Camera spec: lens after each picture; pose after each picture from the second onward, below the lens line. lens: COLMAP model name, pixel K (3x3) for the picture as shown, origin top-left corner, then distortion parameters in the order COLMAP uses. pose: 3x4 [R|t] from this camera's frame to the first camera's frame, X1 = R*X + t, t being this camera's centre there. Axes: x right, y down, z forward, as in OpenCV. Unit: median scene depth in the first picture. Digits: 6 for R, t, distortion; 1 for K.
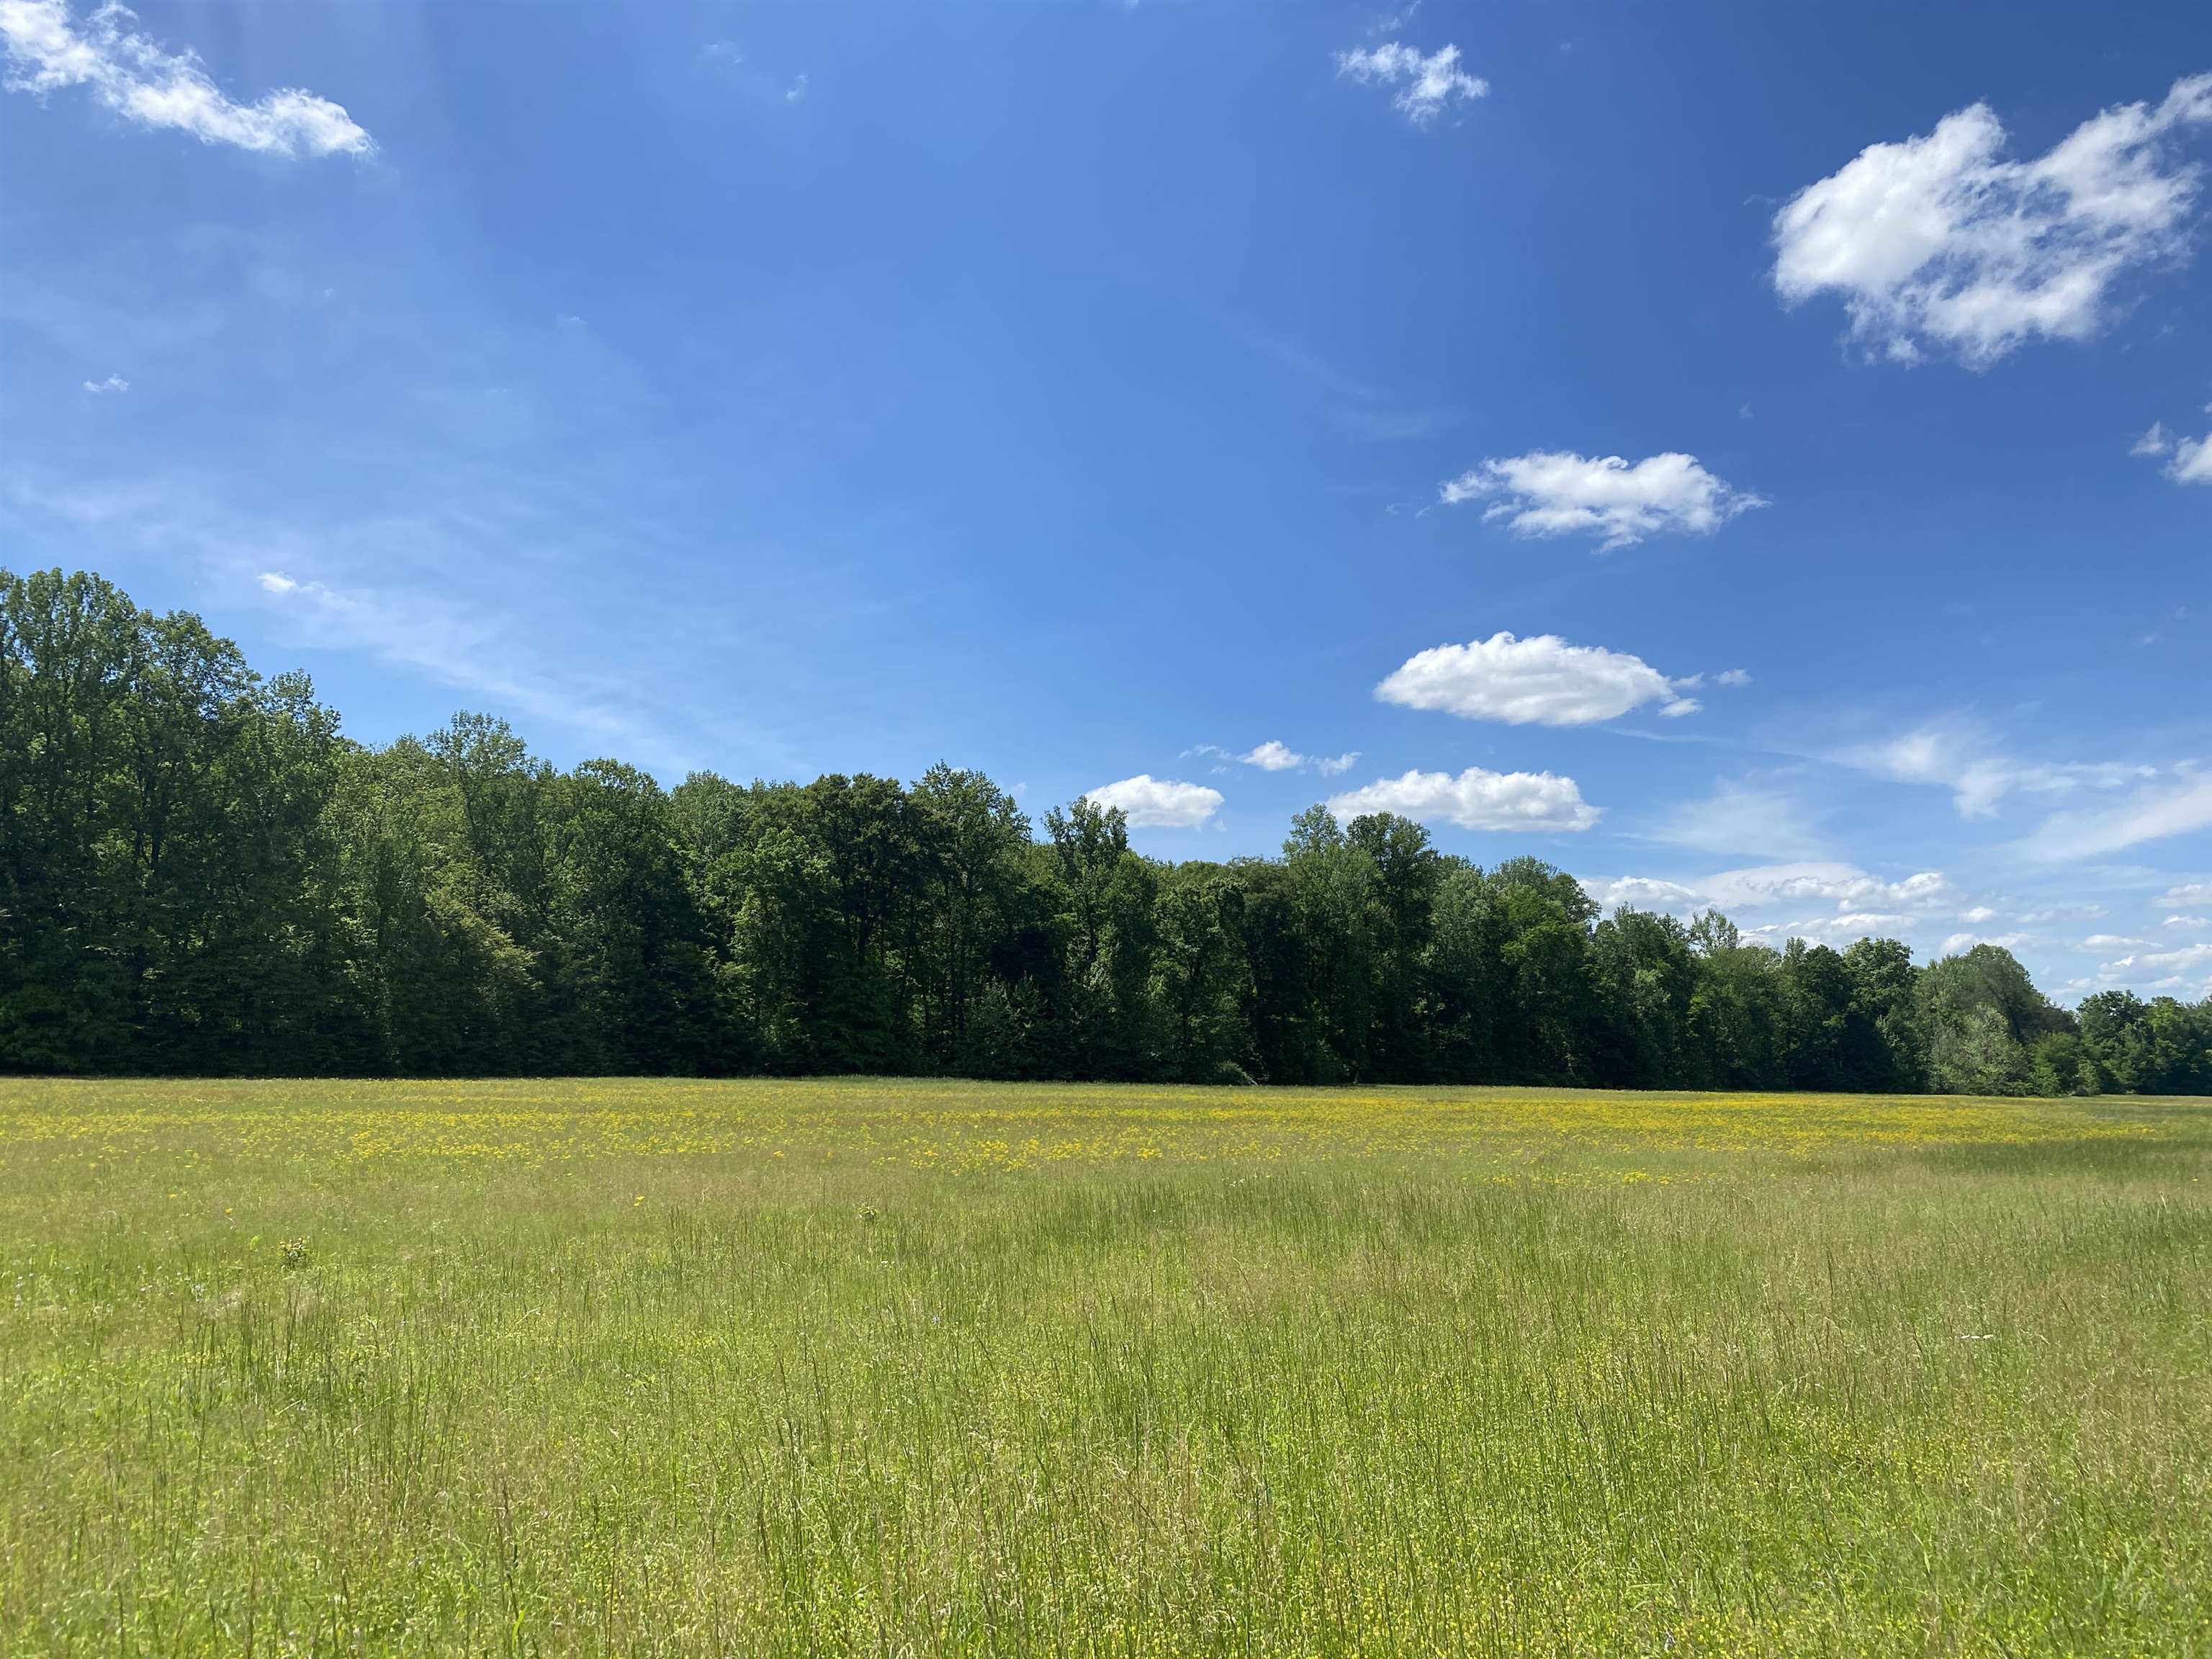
lens RADIAL K [[1662.6, 0, 1094.9], [0, 1662.6, 857.9], [0, 0, 1]] dist [0.081256, -0.117565]
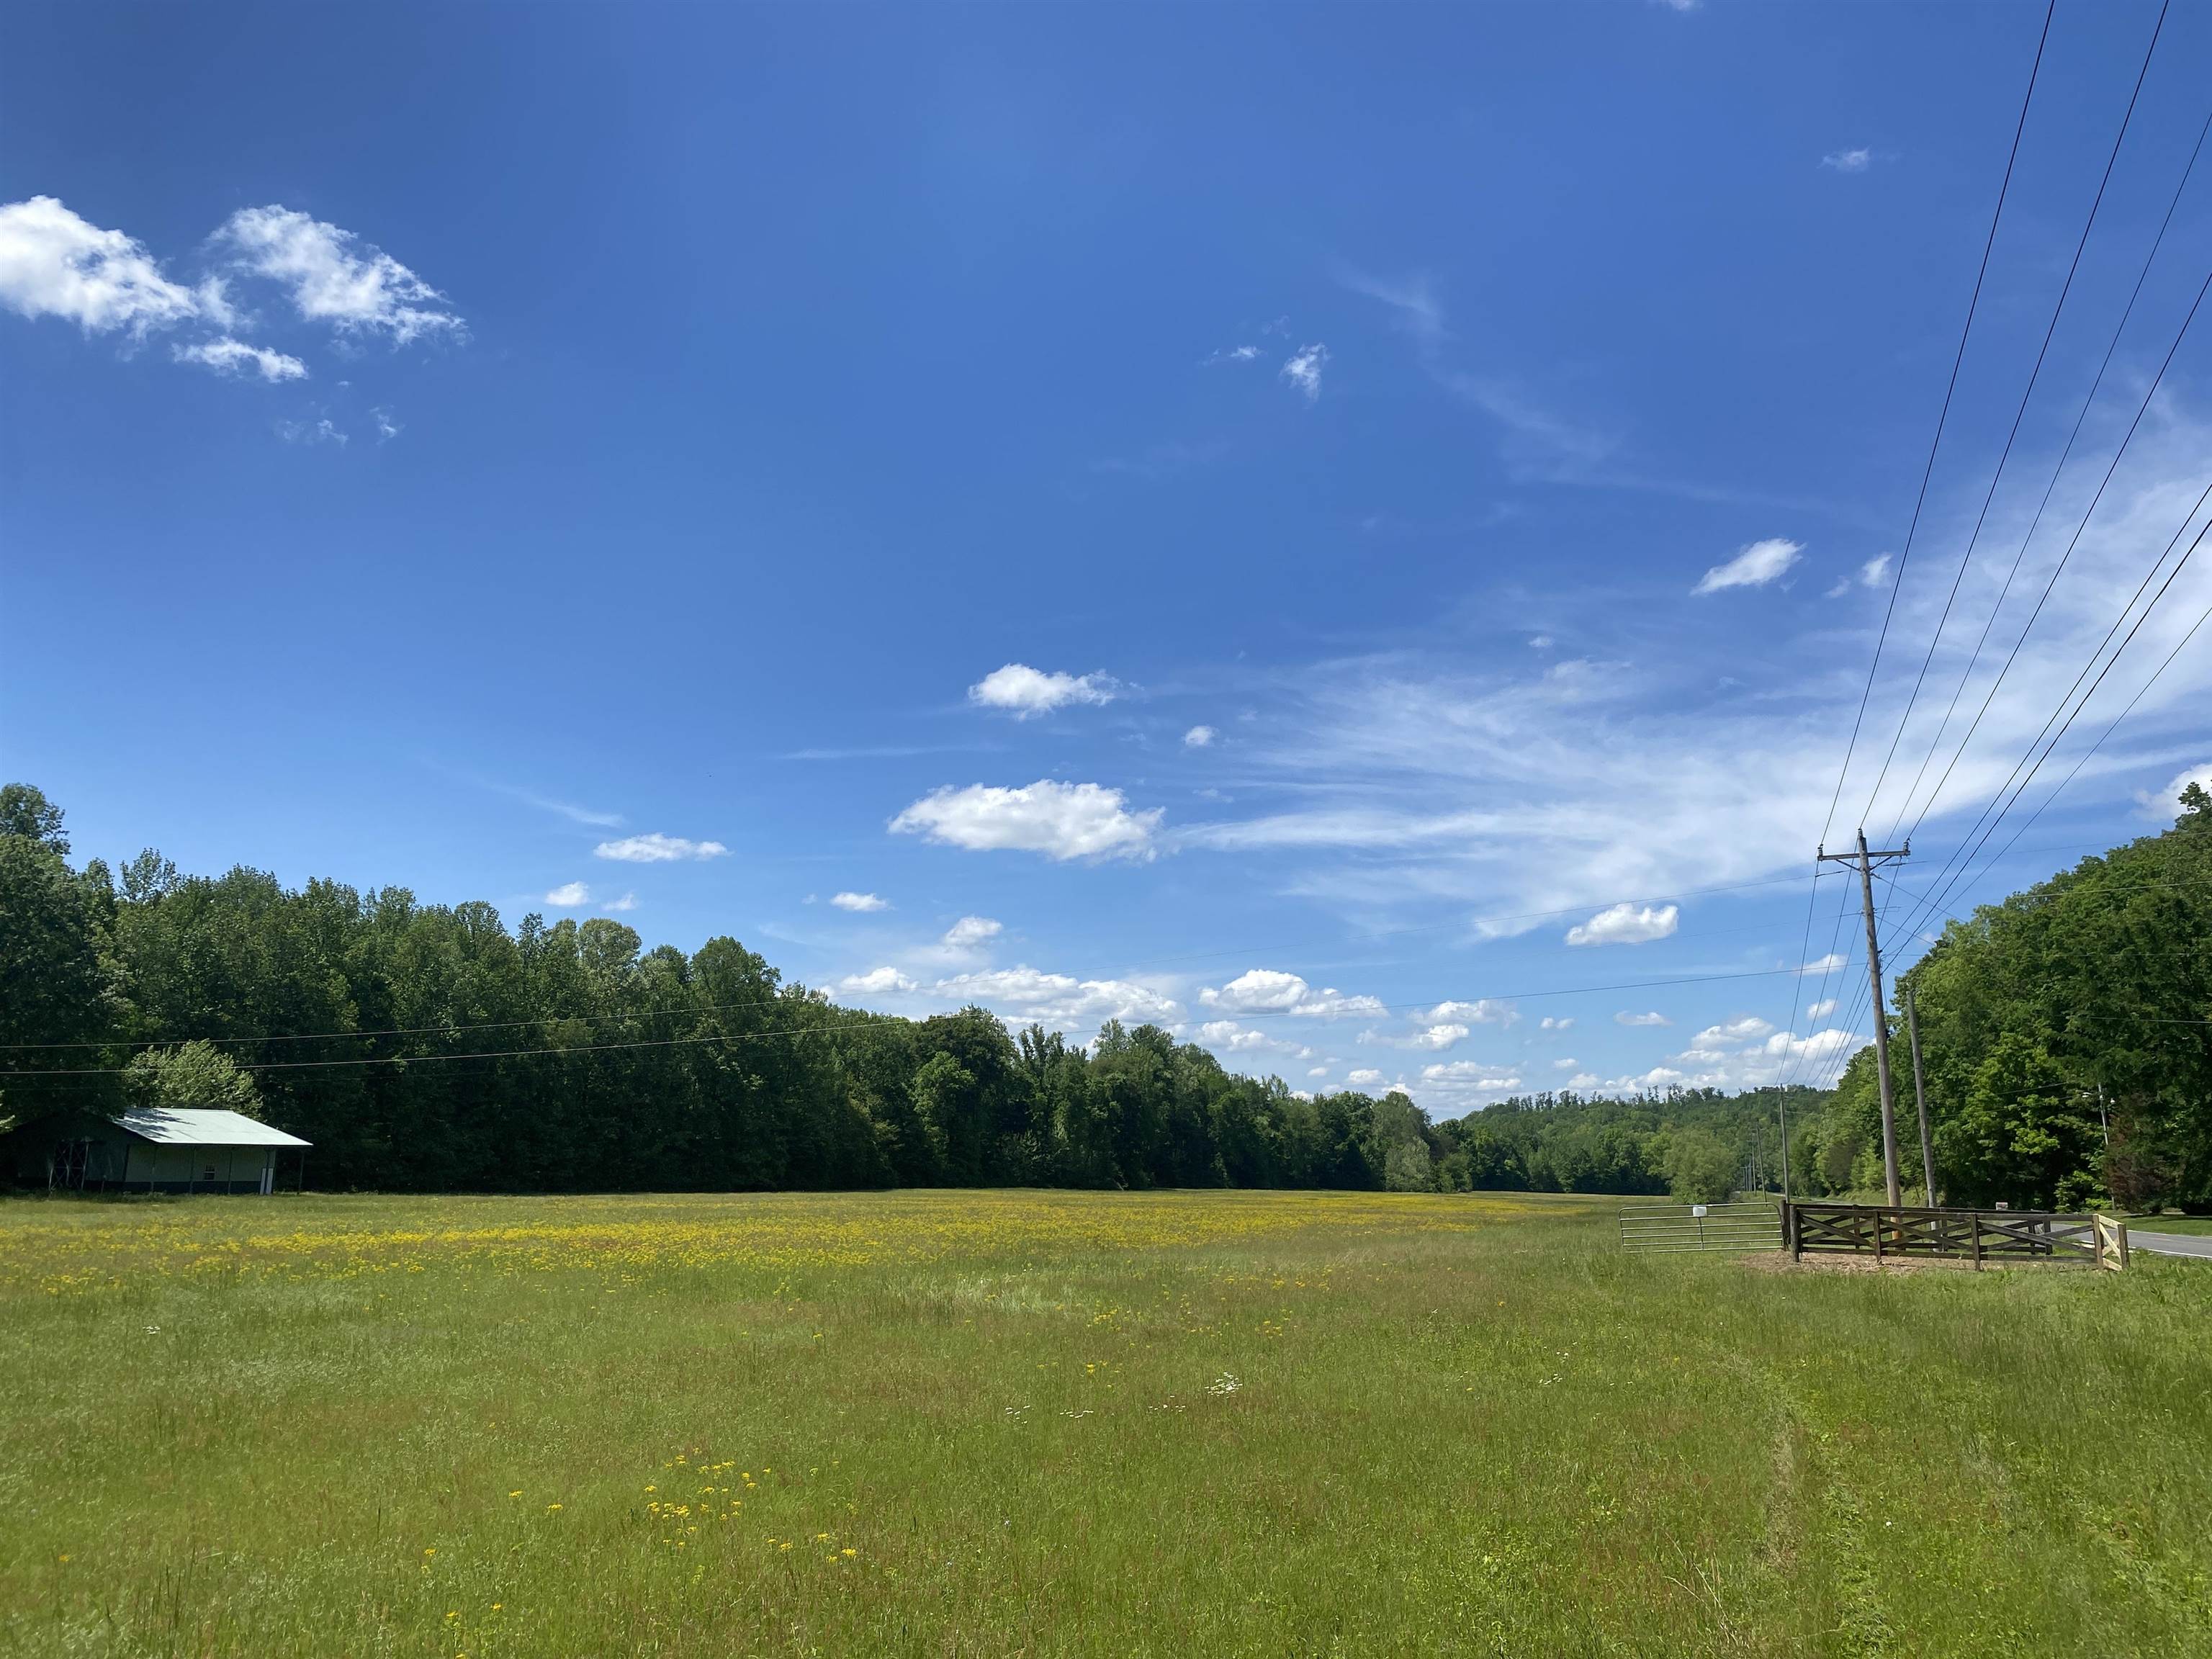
lens RADIAL K [[1662.6, 0, 1094.9], [0, 1662.6, 857.9], [0, 0, 1]] dist [0.081256, -0.117565]
pose [[0.926781, 0.069868, 0.369046, -0.505278], [-0.050191, 0.996772, -0.062664, -0.086538], [-0.372233, 0.039552, 0.927296, -0.536440]]
